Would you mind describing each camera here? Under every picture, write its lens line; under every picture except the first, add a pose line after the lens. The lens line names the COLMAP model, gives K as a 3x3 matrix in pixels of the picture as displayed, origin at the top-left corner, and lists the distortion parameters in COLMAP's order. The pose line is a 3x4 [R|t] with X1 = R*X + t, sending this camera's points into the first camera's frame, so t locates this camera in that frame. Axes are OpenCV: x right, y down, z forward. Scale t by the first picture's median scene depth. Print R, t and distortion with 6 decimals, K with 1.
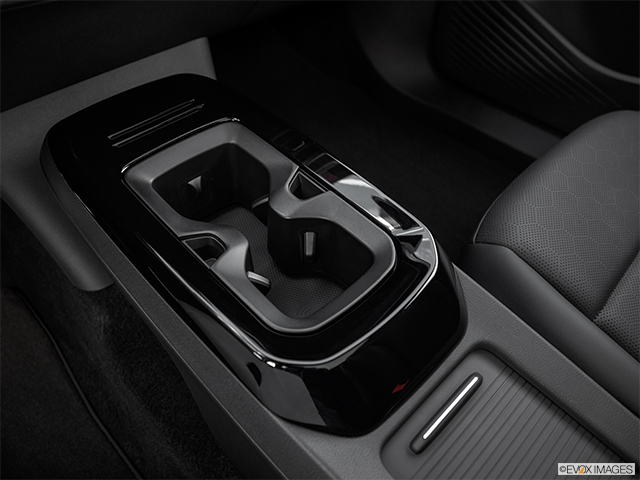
lens RADIAL K [[511.4, 0, 320.0], [0, 511.4, 240.0], [0, 0, 1]] dist [-0.108141, 0.040672]
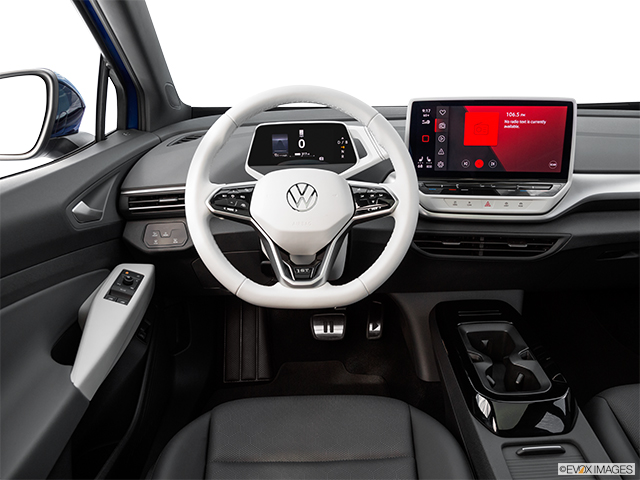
lens RADIAL K [[505.7, 0, 320.0], [0, 505.7, 240.0], [0, 0, 1]] dist [-0.112733, 0.062262]
pose [[0.706557, 0.170210, -0.686882, 0.710332], [-0.484702, 0.823612, -0.294494, 0.542420], [0.515598, 0.541010, 0.664430, -1.164982]]
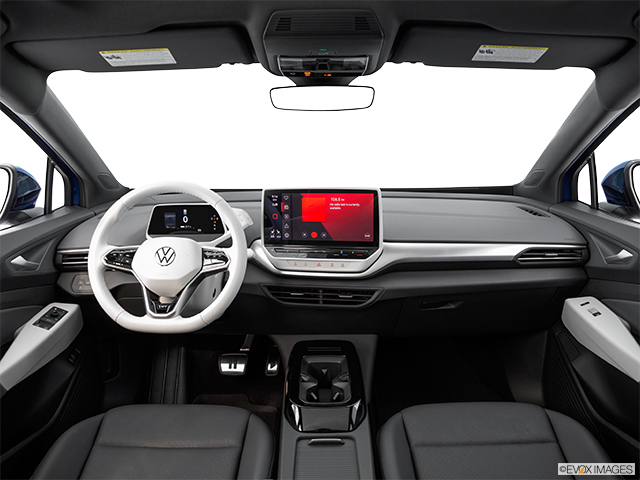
lens RADIAL K [[505.7, 0, 320.0], [0, 505.7, 240.0], [0, 0, 1]] dist [-0.112733, 0.062262]
pose [[0.694716, 0.087939, -0.713888, 1.805644], [-0.502448, 0.769534, -0.394161, 0.477711], [0.514699, 0.632522, 0.578793, -1.236658]]
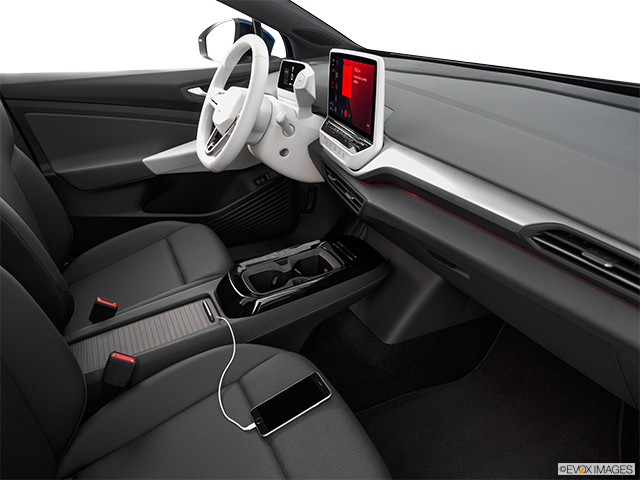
lens RADIAL K [[505.7, 0, 320.0], [0, 505.7, 240.0], [0, 0, 1]] dist [-0.112733, 0.062262]
pose [[-0.354318, 0.332210, -0.874126, 1.956471], [-0.705348, 0.518779, 0.483066, -1.446549], [0.613957, 0.787722, 0.050511, 0.722691]]
